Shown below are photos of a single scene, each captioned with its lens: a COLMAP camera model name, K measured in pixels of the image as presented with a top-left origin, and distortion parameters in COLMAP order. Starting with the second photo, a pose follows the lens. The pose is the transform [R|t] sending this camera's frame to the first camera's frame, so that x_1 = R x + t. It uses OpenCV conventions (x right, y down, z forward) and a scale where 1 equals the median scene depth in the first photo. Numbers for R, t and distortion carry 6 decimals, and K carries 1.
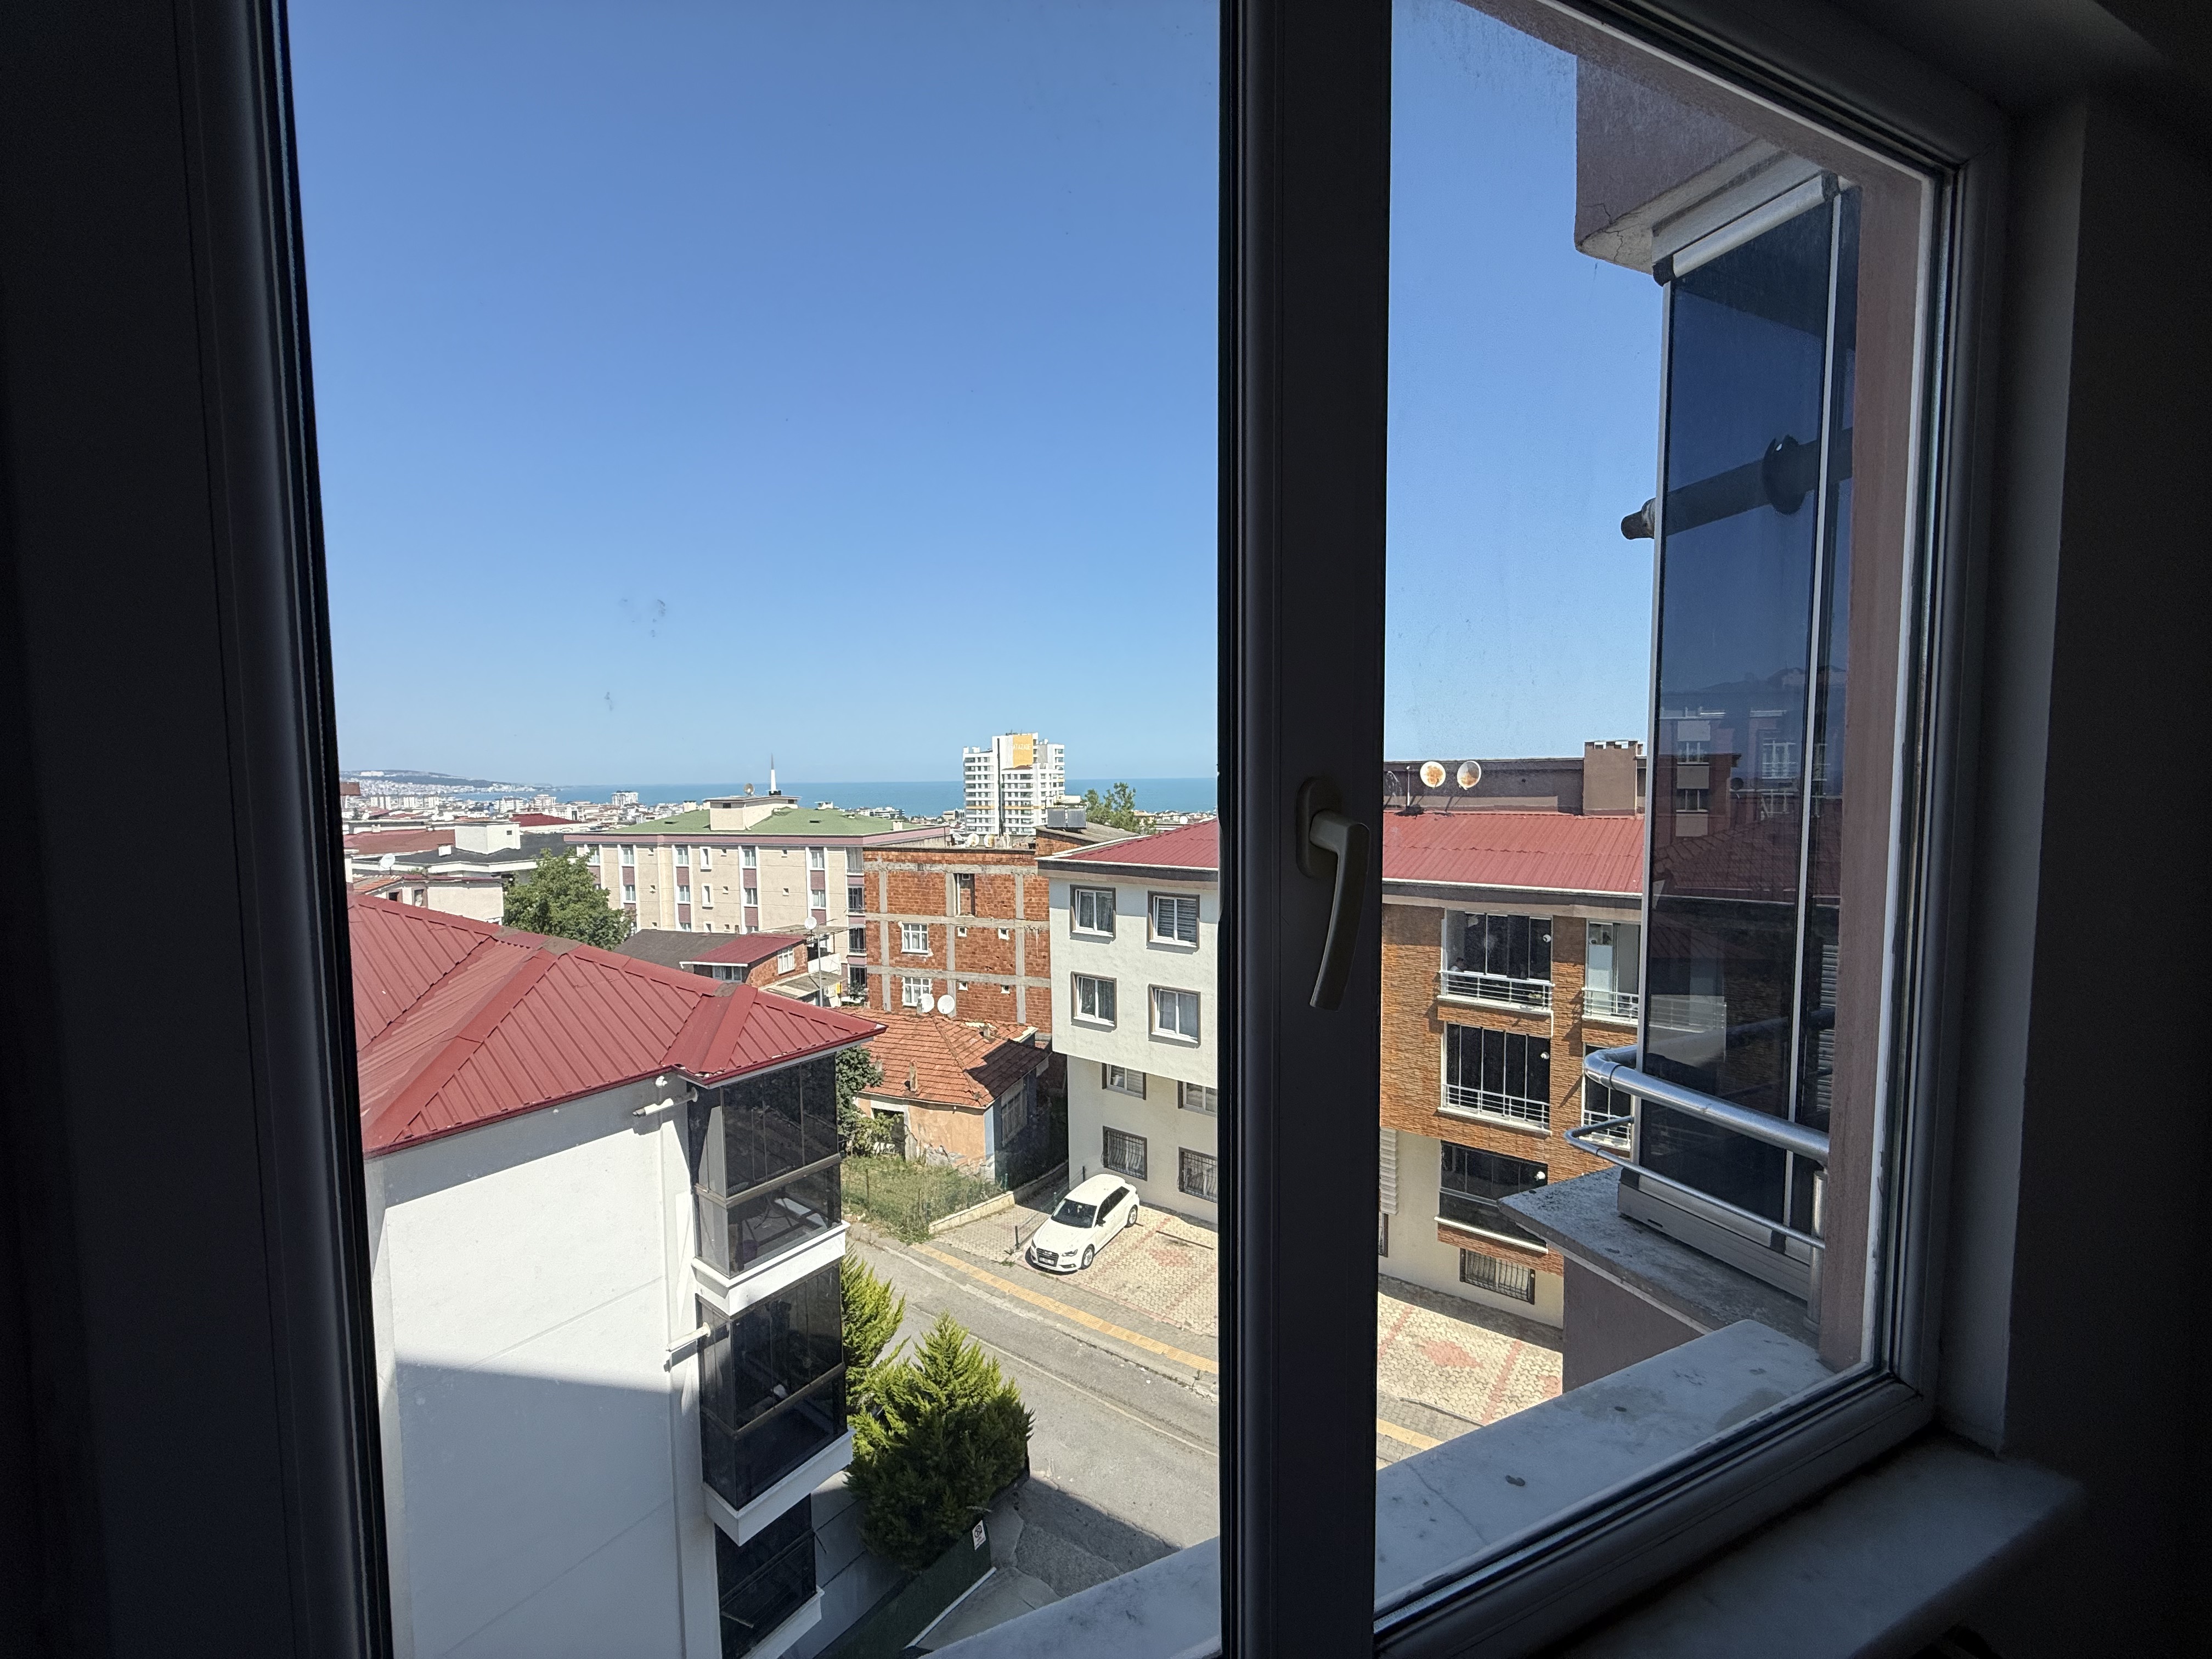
lens RADIAL K [[881.1, 0, 1108.1], [0, 881.1, 832.6], [0, 0, 1]] dist [0.001543, 0.000110]
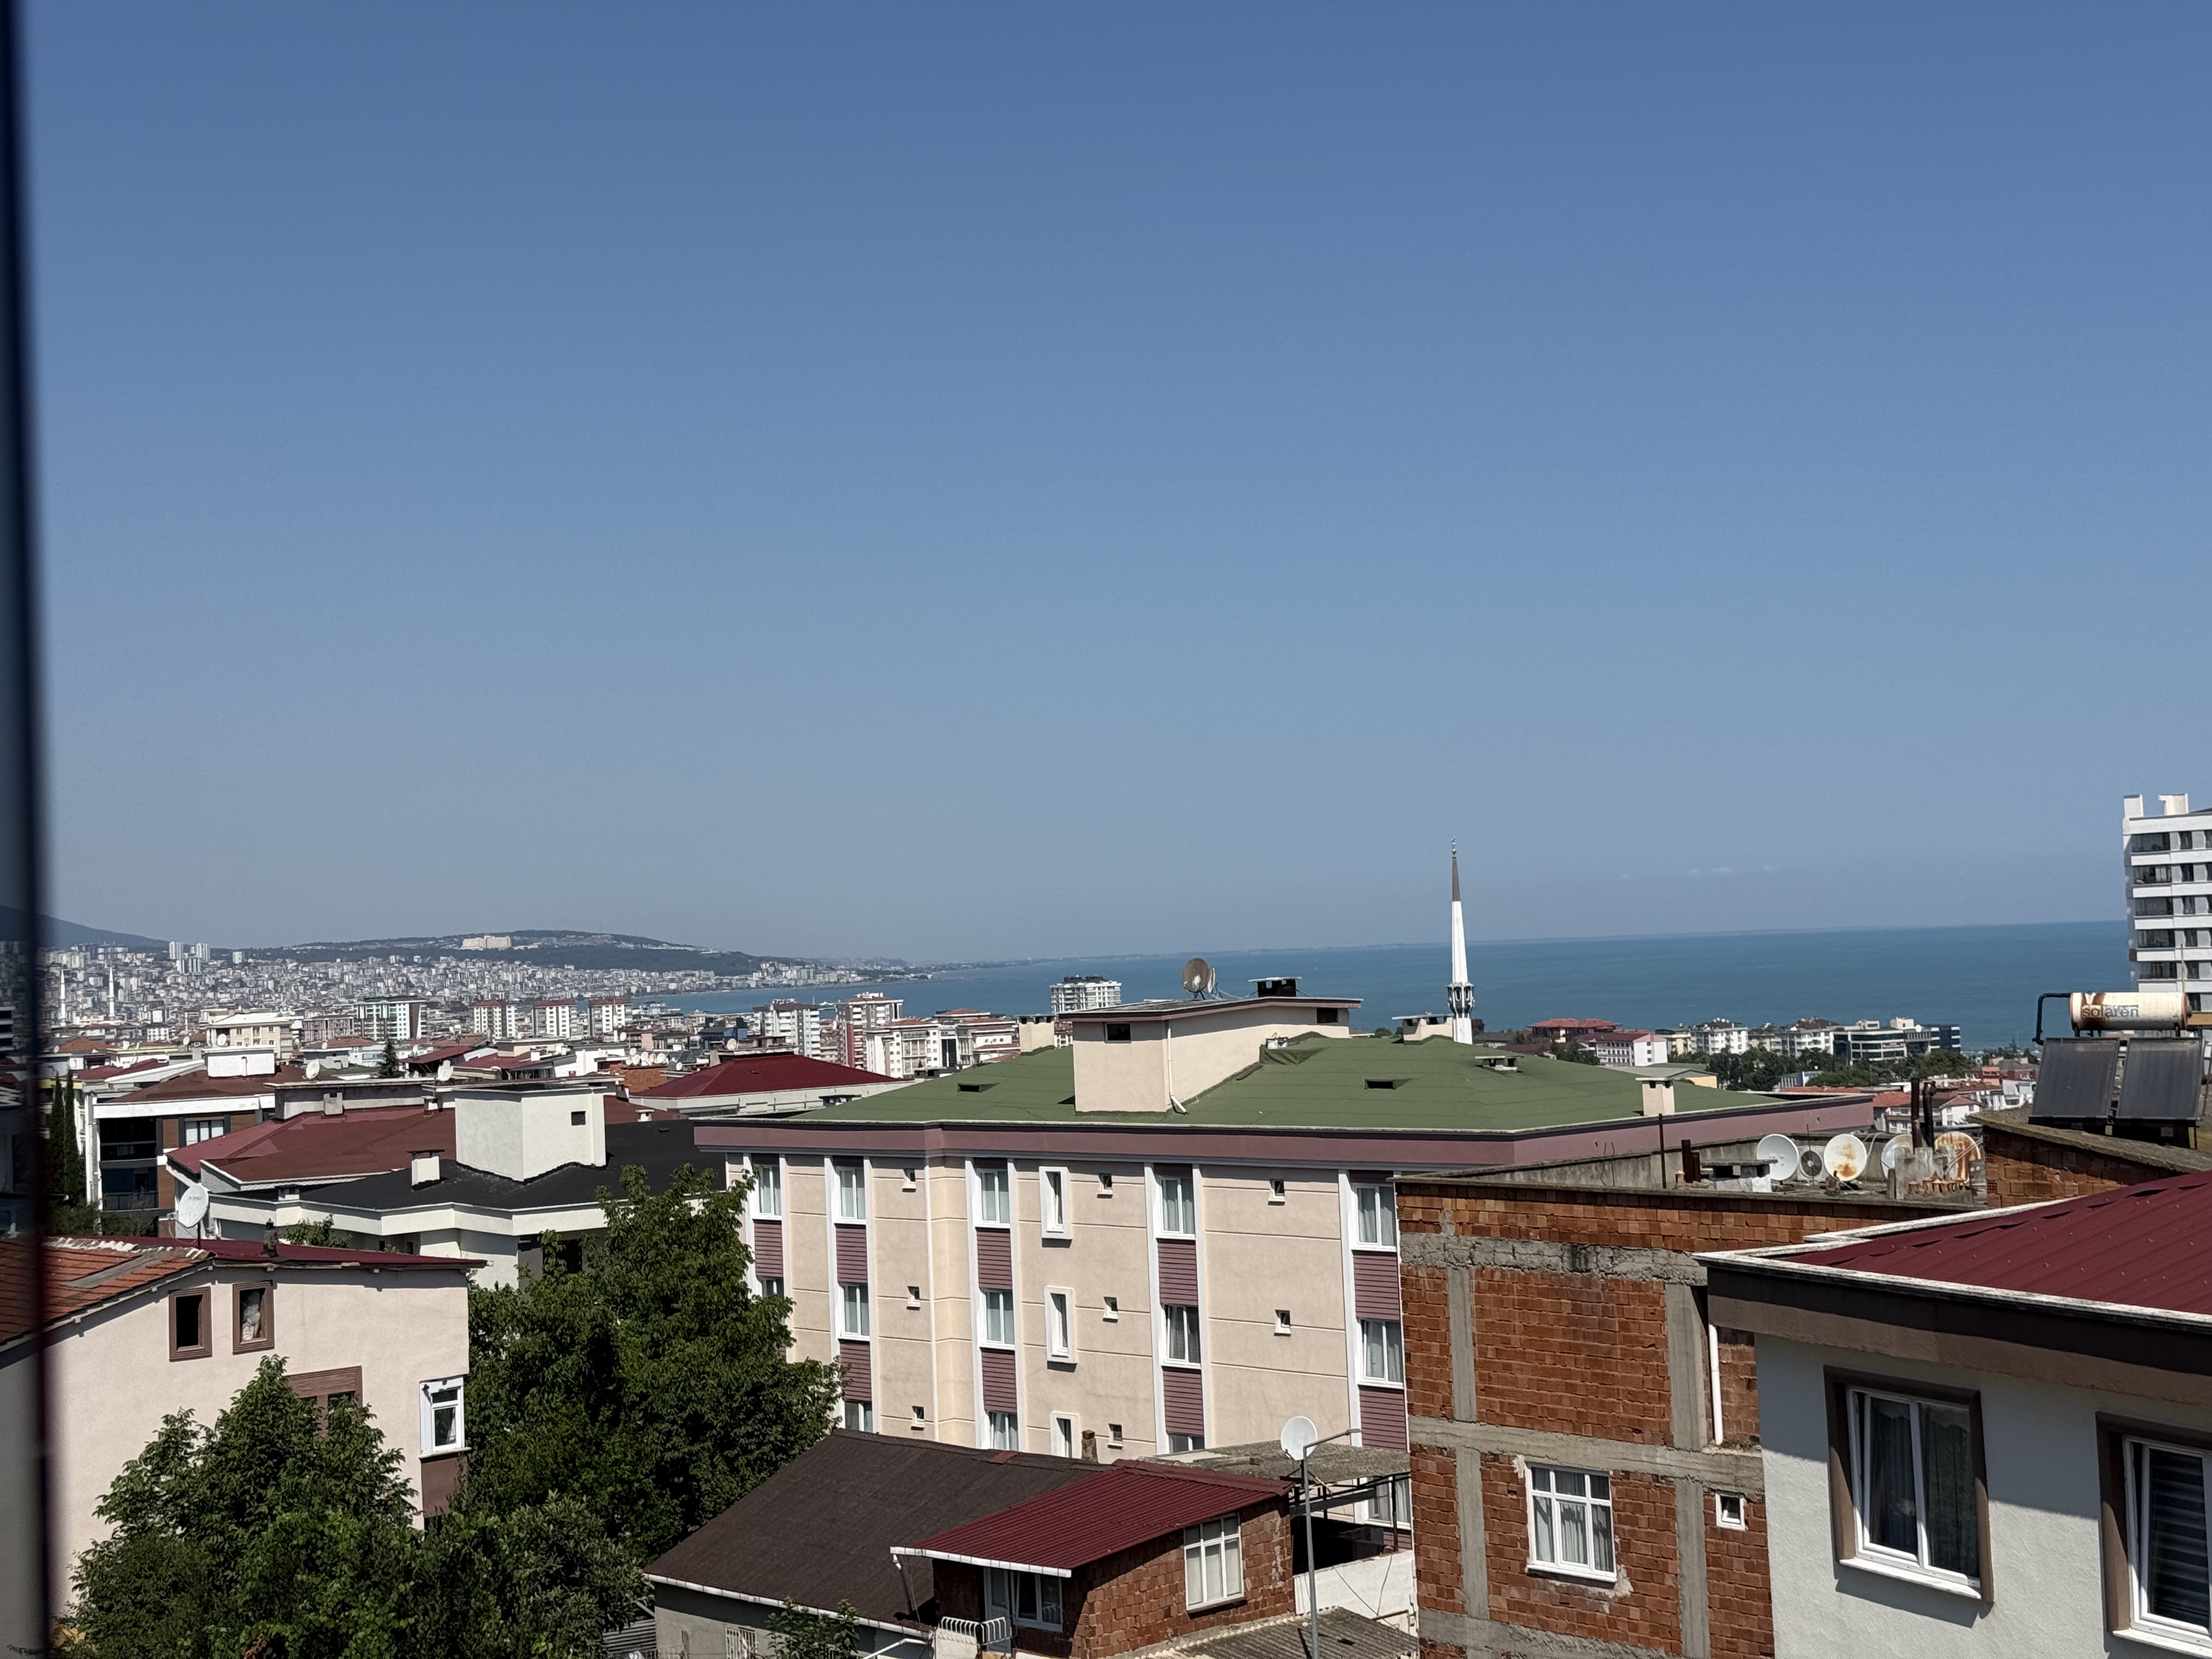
lens RADIAL K [[3074.3, 0, 1110.1], [0, 3074.3, 872.1], [0, 0, 1]] dist [0.231891, -0.549257]
pose [[0.880798, -0.034806, -0.472211, 0.196243], [-0.001007, 0.997155, -0.075377, -0.013389], [0.473491, 0.066868, 0.878257, 0.119113]]
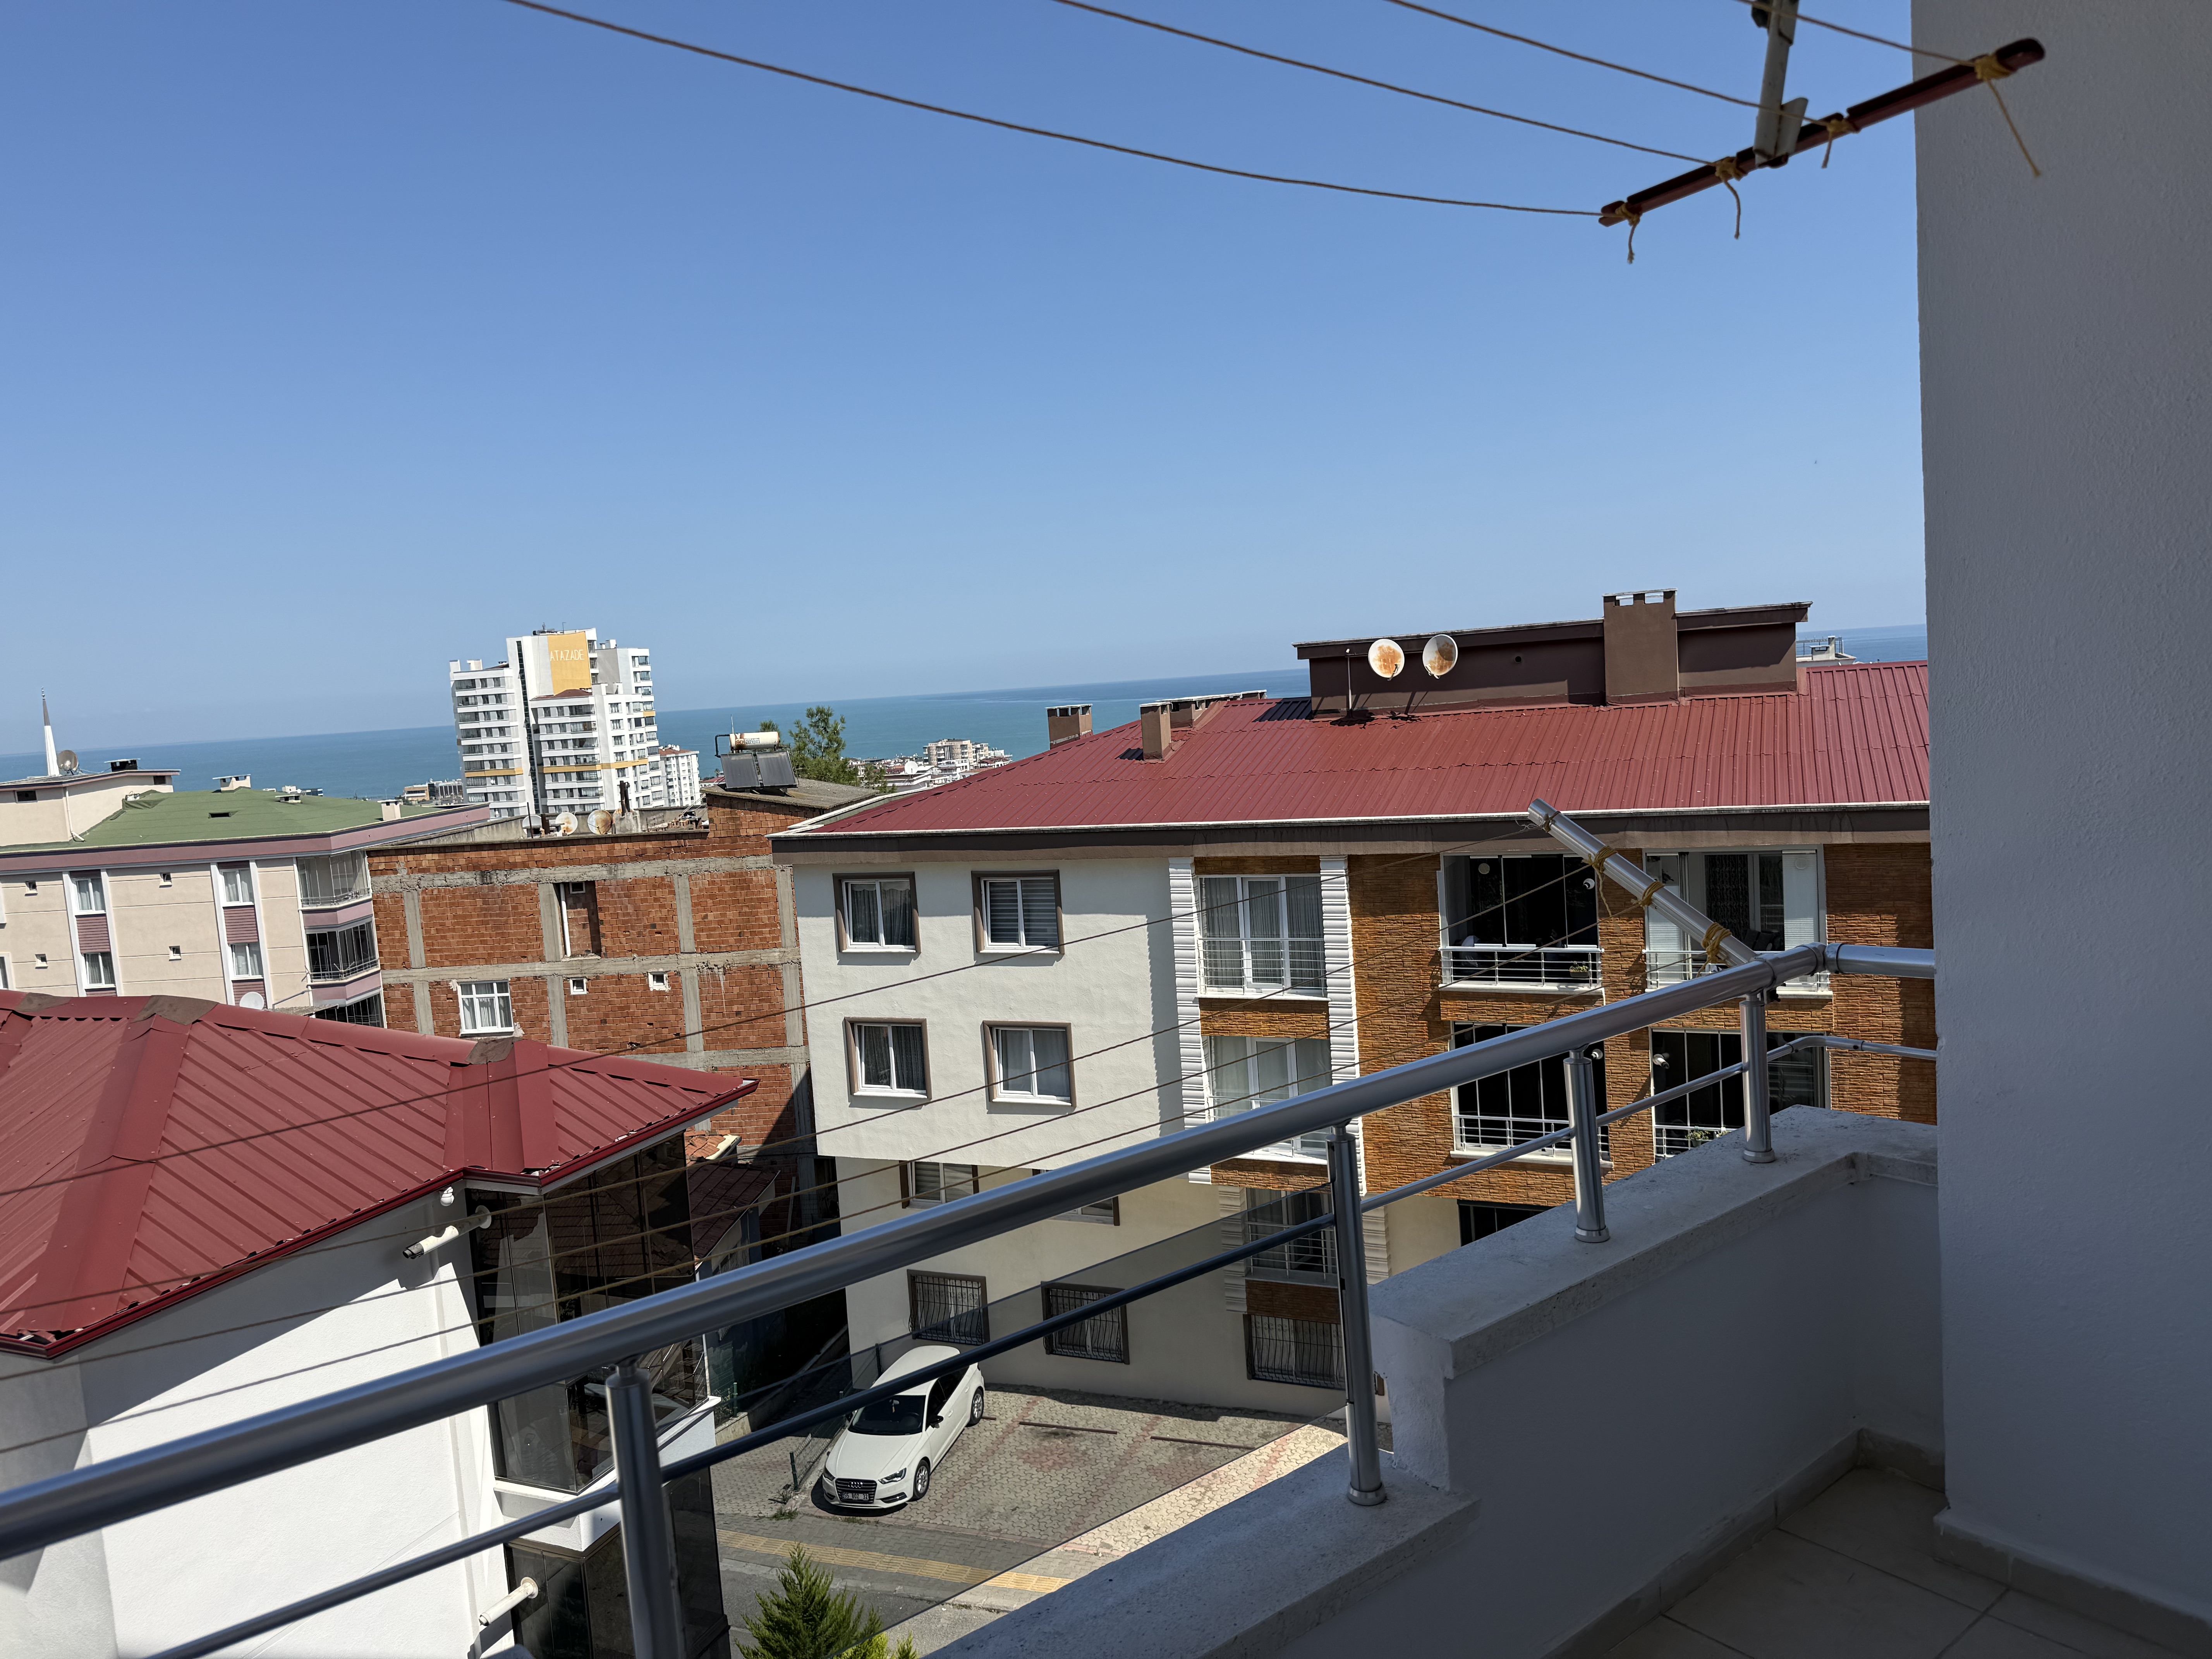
lens RADIAL K [[1534.1, 0, 1106.0], [0, 1534.1, 829.5], [0, 0, 1]] dist [0.148698, -0.221345]
pose [[0.969589, -0.077282, 0.232217, -0.101706], [0.071461, 0.996884, 0.033389, 0.006998], [-0.234073, -0.015779, 0.972091, -0.063433]]
